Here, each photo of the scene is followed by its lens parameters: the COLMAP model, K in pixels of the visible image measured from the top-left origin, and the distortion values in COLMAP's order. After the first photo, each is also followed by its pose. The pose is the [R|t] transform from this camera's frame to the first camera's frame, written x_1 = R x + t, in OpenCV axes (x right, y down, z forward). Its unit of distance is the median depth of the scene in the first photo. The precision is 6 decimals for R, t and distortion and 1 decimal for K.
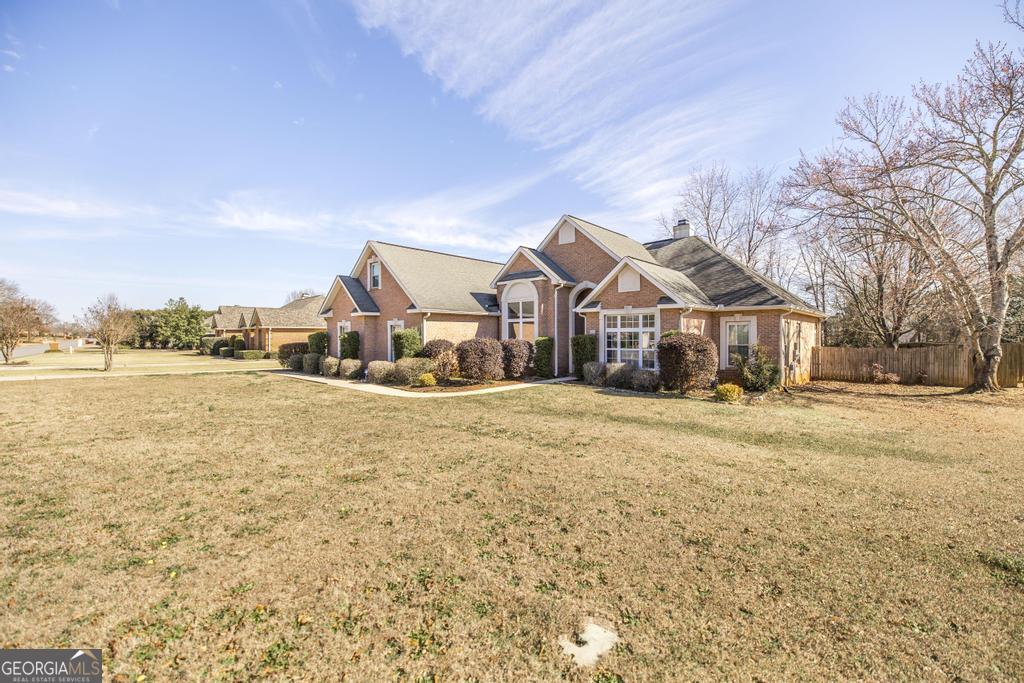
lens RADIAL K [[425.3, 0, 512.0], [0, 425.3, 341.5], [0, 0, 1]] dist [-0.001169, 0.000030]
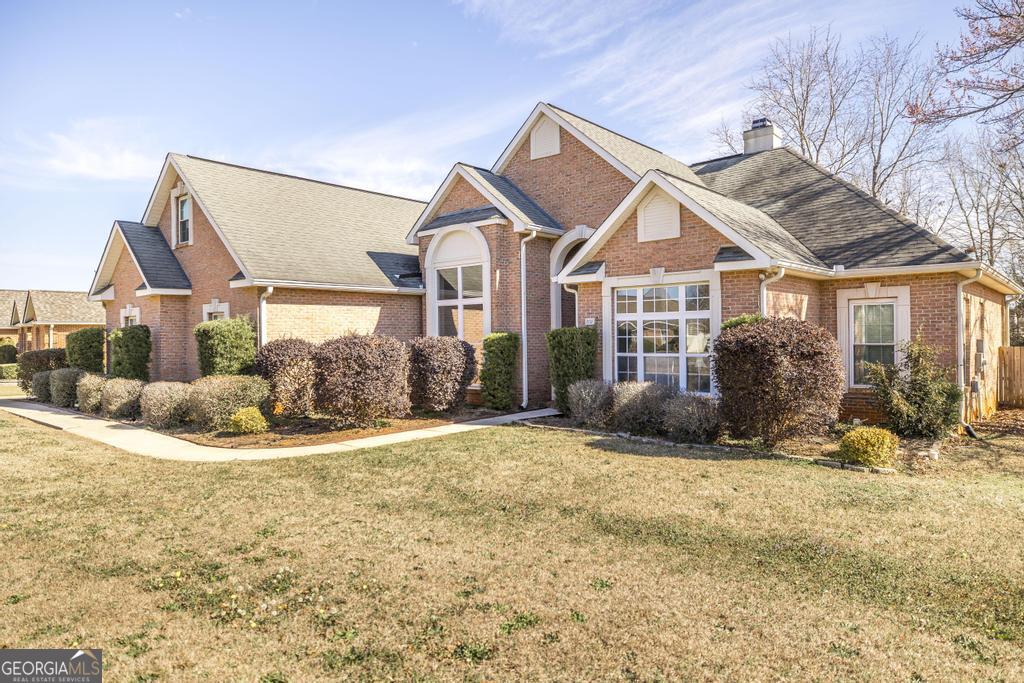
lens RADIAL K [[644.2, 0, 512.0], [0, 644.2, 341.5], [0, 0, 1]] dist [0.000159, -0.000035]
pose [[0.999816, -0.008916, 0.016967, 0.081637], [0.009041, 0.999932, -0.007327, 0.006421], [-0.016900, 0.007479, 0.999829, 0.224540]]
